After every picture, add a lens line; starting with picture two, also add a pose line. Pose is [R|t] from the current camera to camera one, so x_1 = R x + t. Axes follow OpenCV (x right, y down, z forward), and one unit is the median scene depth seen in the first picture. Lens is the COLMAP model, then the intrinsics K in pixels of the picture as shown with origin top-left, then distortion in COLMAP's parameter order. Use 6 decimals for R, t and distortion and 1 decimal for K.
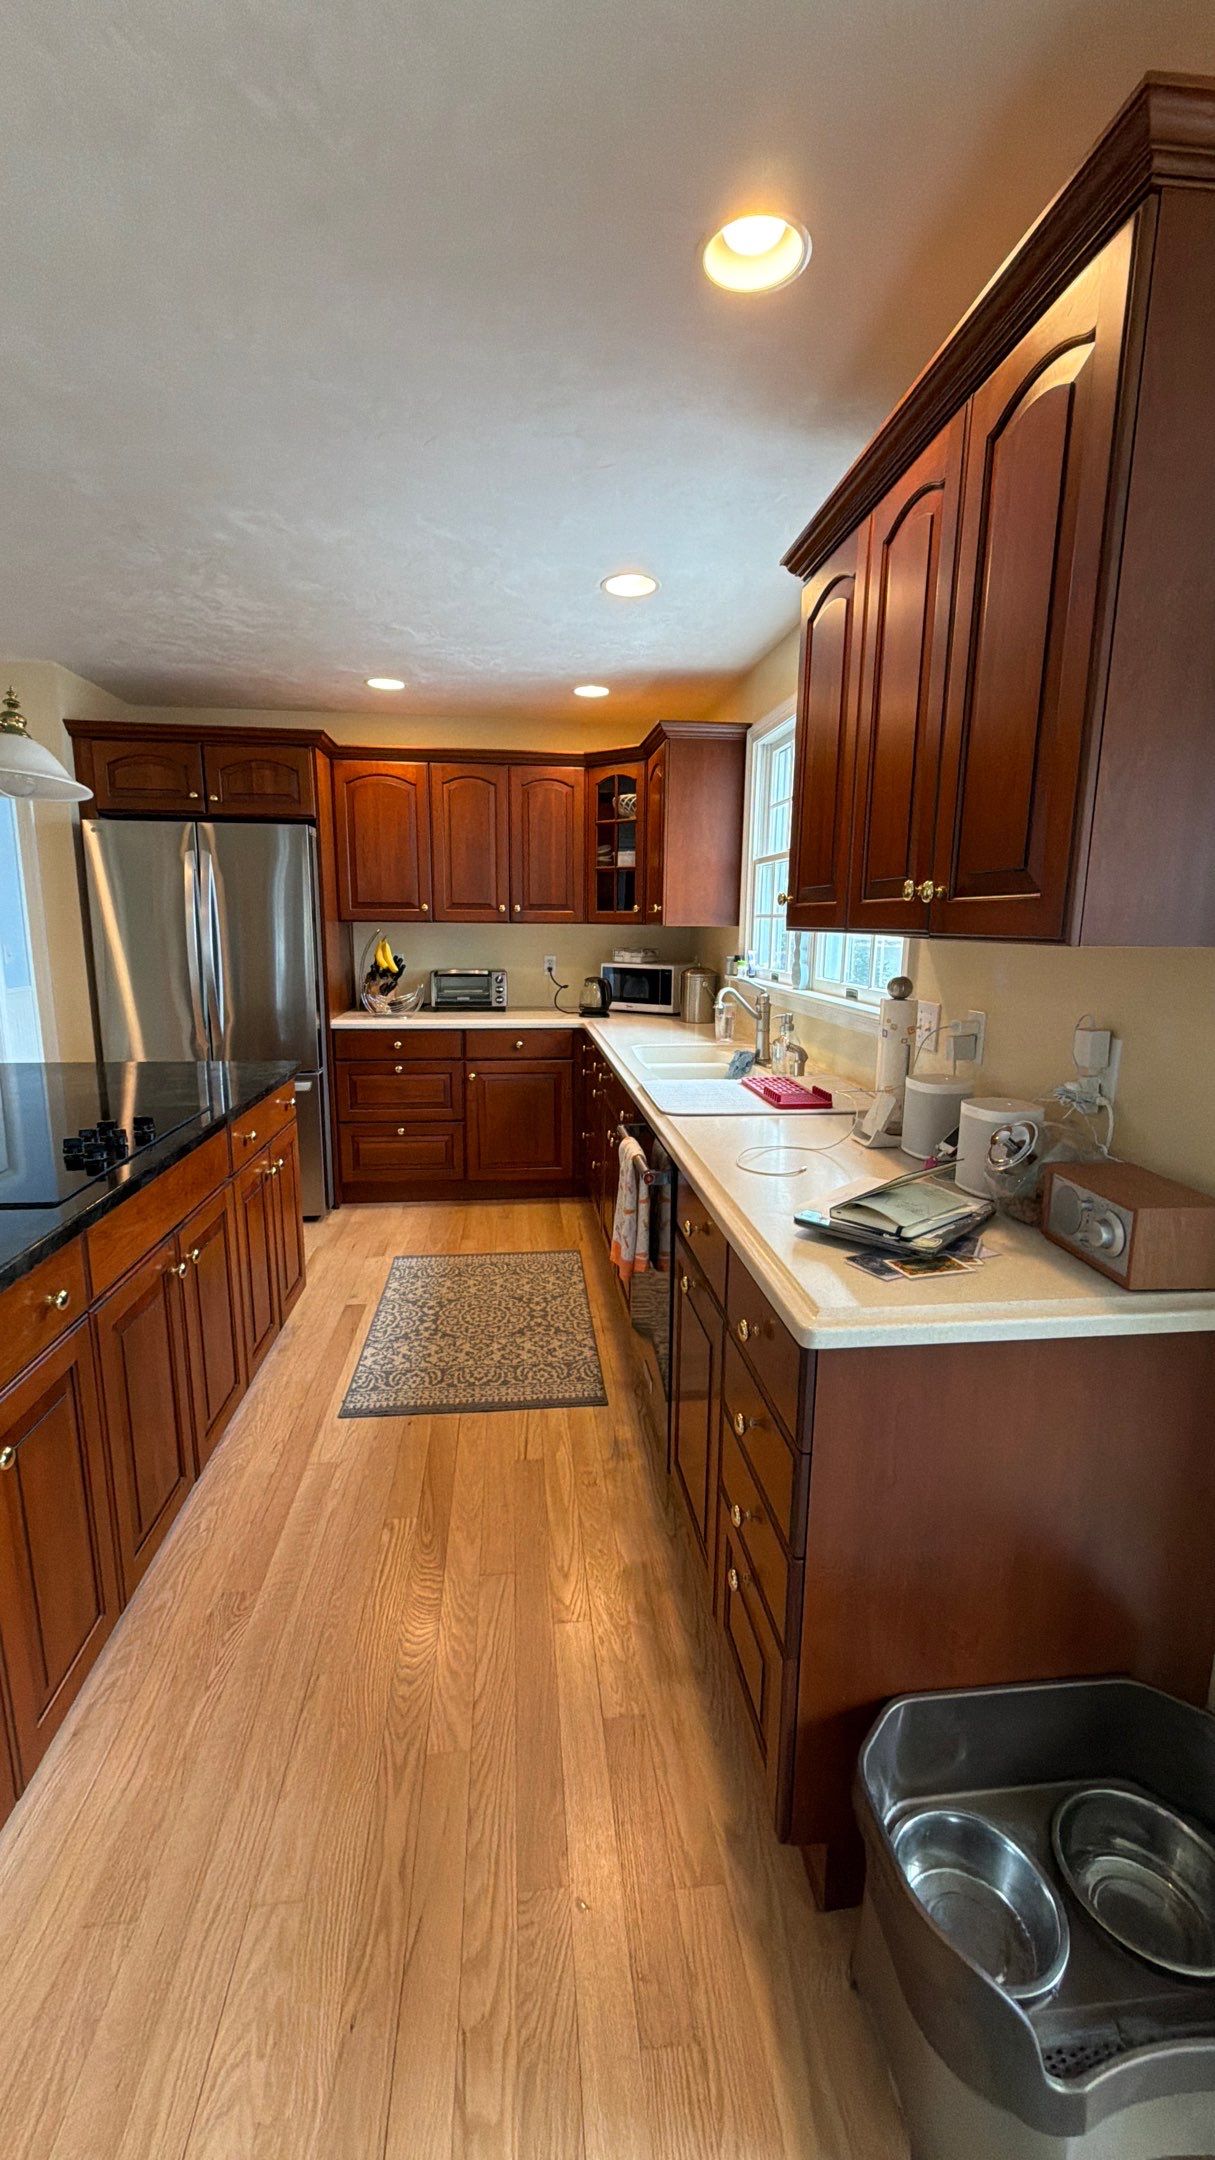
lens RADIAL K [[864.1, 0, 604.4], [0, 864.1, 1078.4], [0, 0, 1]] dist [0.001302, 0.000352]
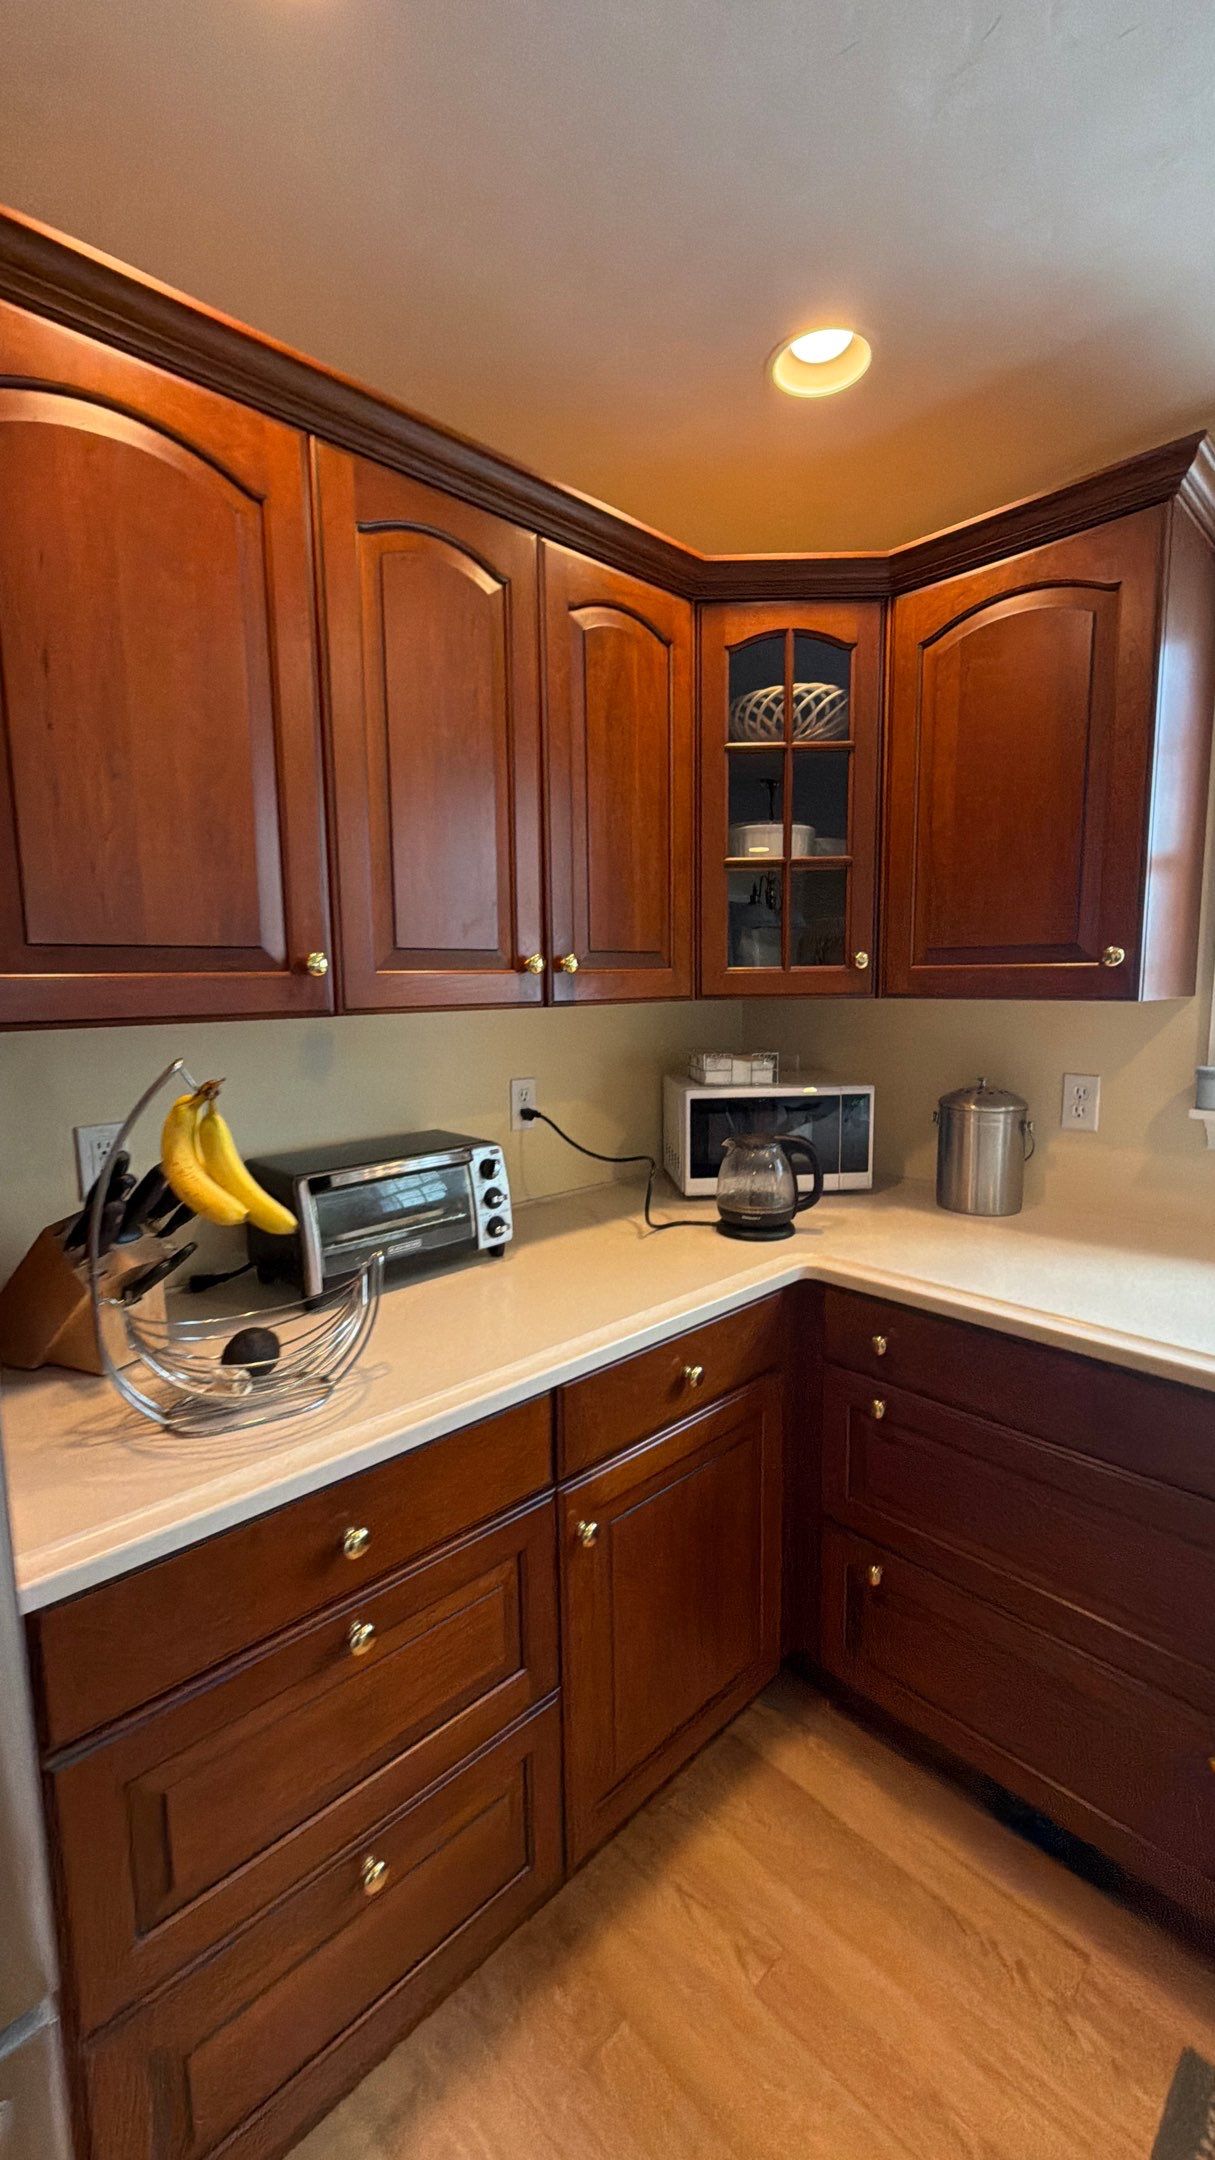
lens RADIAL K [[858.0, 0, 607.9], [0, 858.0, 1075.4], [0, 0, 1]] dist [0.000030, 0.000130]
pose [[0.793982, -0.091110, 0.601076, -0.500345], [0.129061, 0.991431, -0.020201, -0.241721], [-0.594085, 0.093615, 0.798937, 1.213593]]
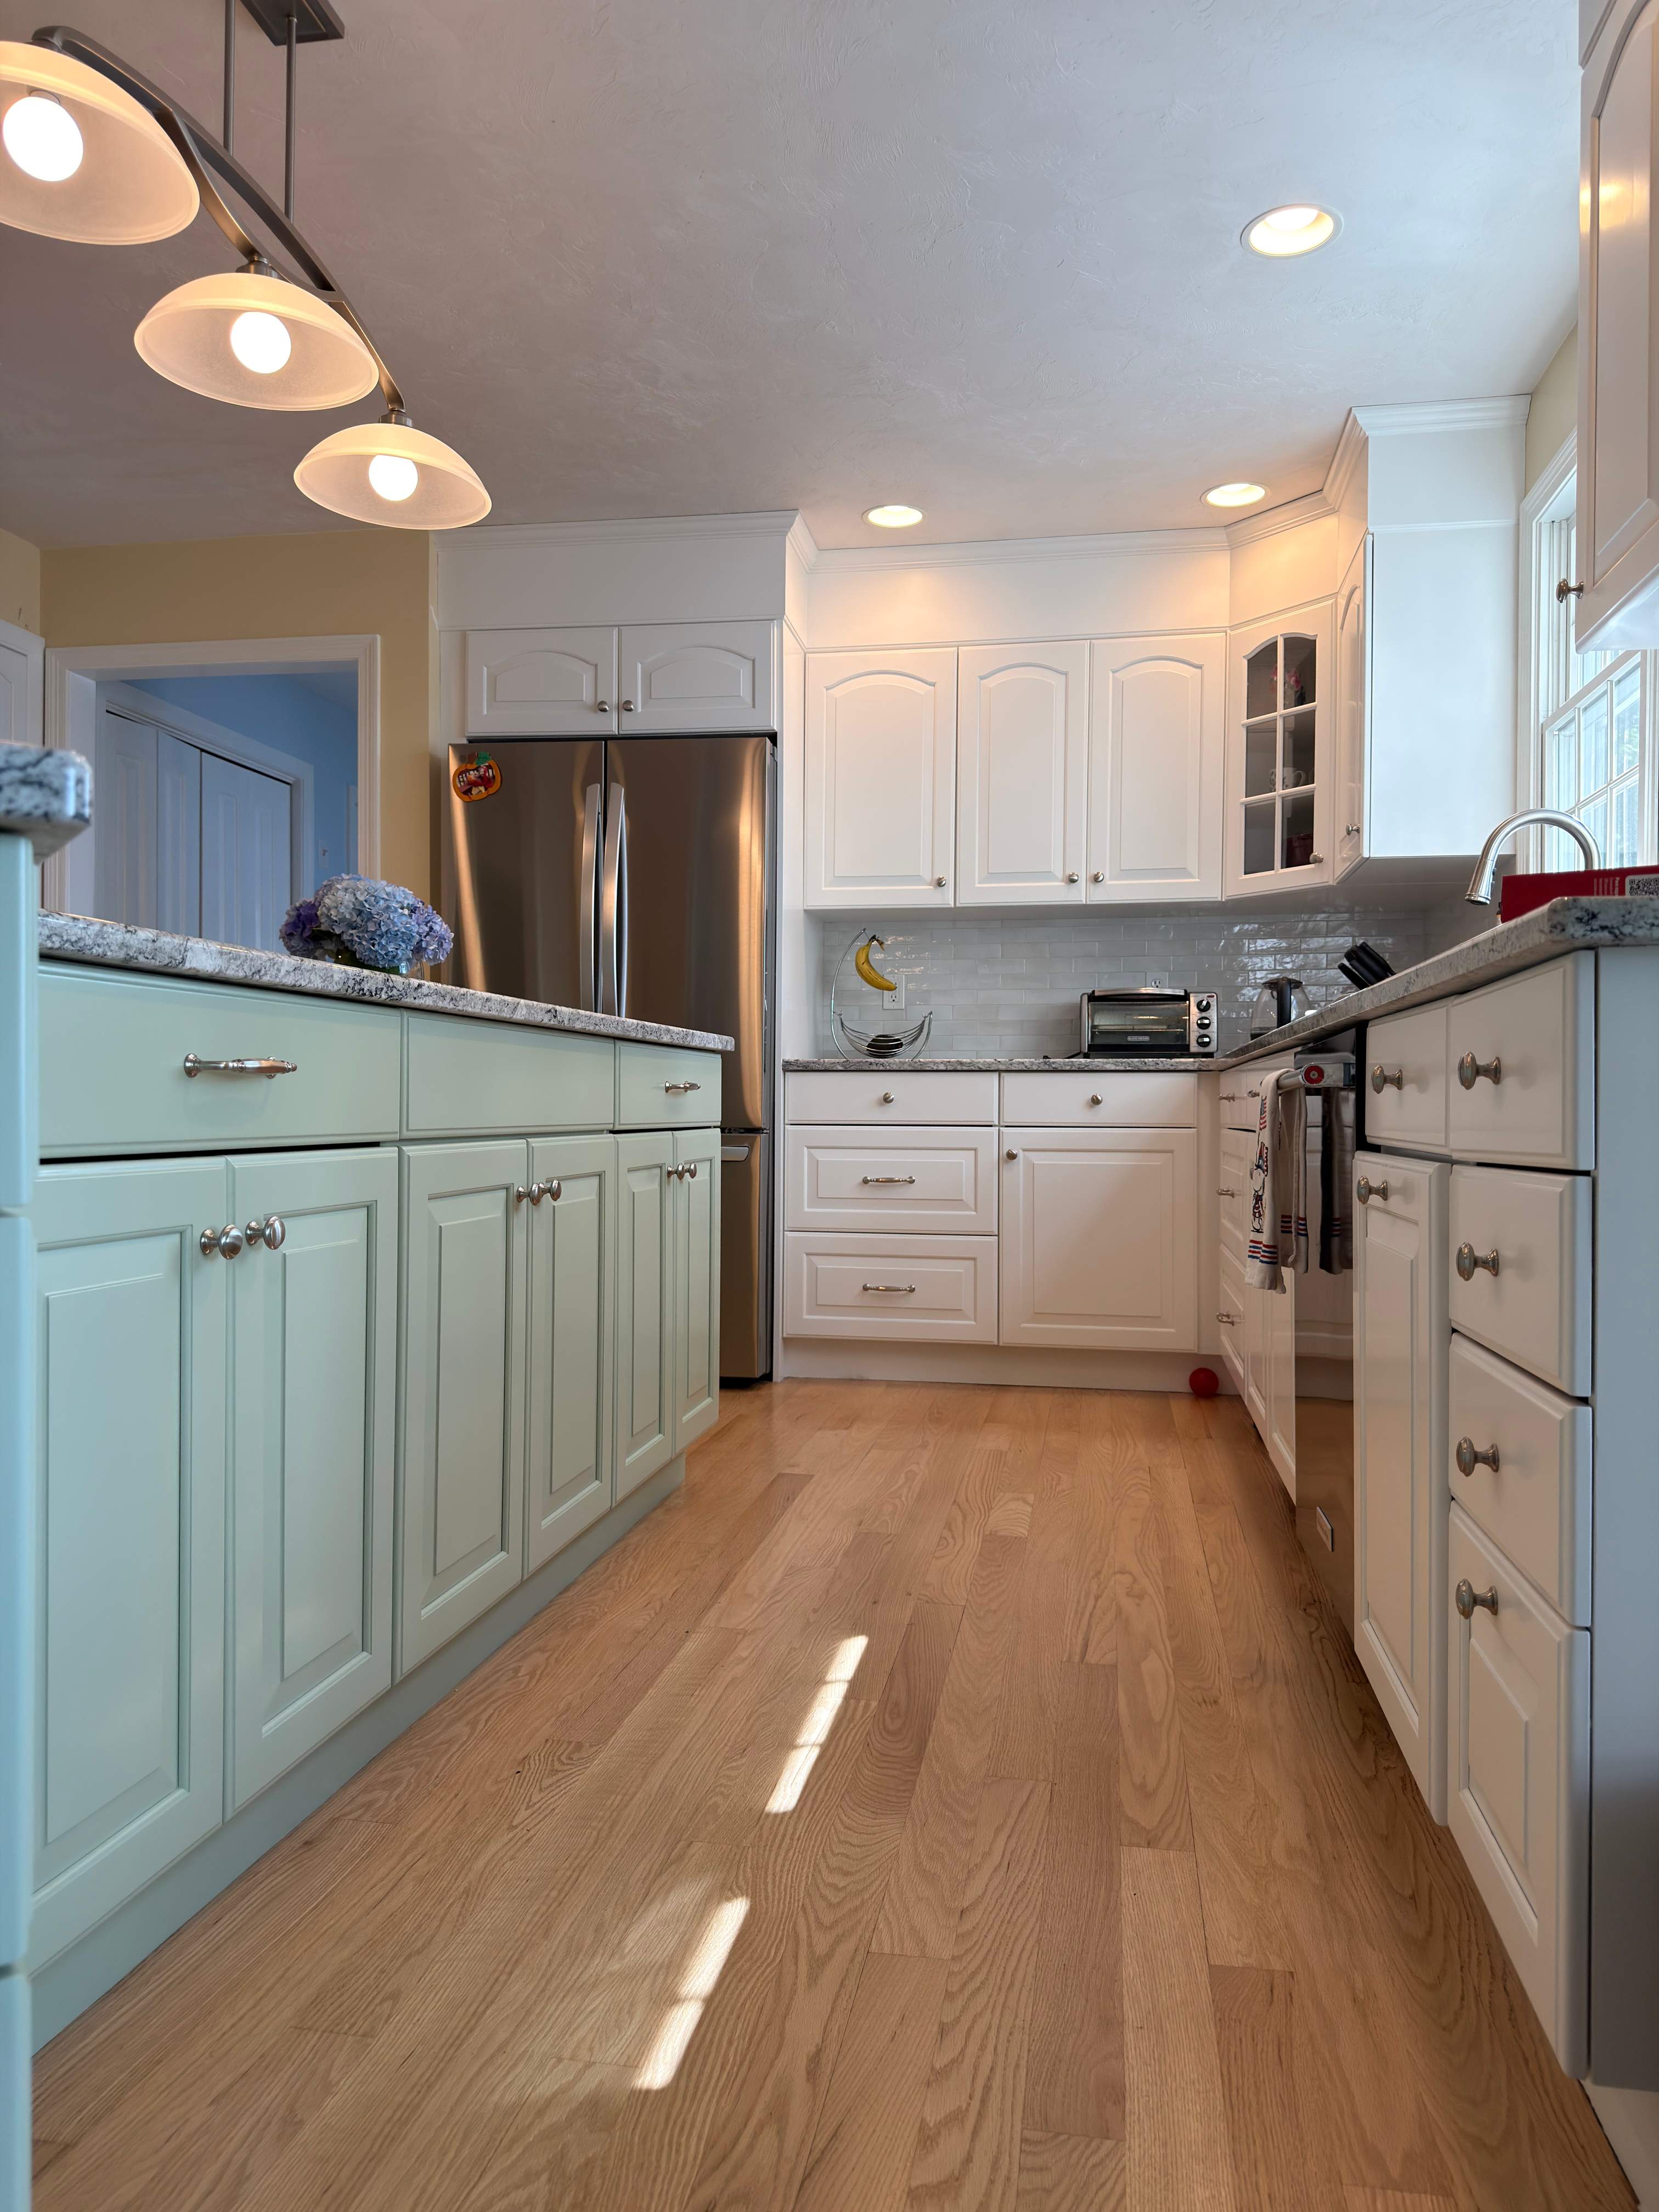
lens RADIAL K [[1556.9, 0, 829.5], [0, 1556.9, 1106.0], [0, 0, 1]] dist [0.135521, -0.143000]
pose [[0.960795, -0.002935, -0.277246, 0.027889], [-0.048384, 0.982826, -0.178081, 0.253617], [0.273007, 0.184513, 0.944151, -0.026468]]
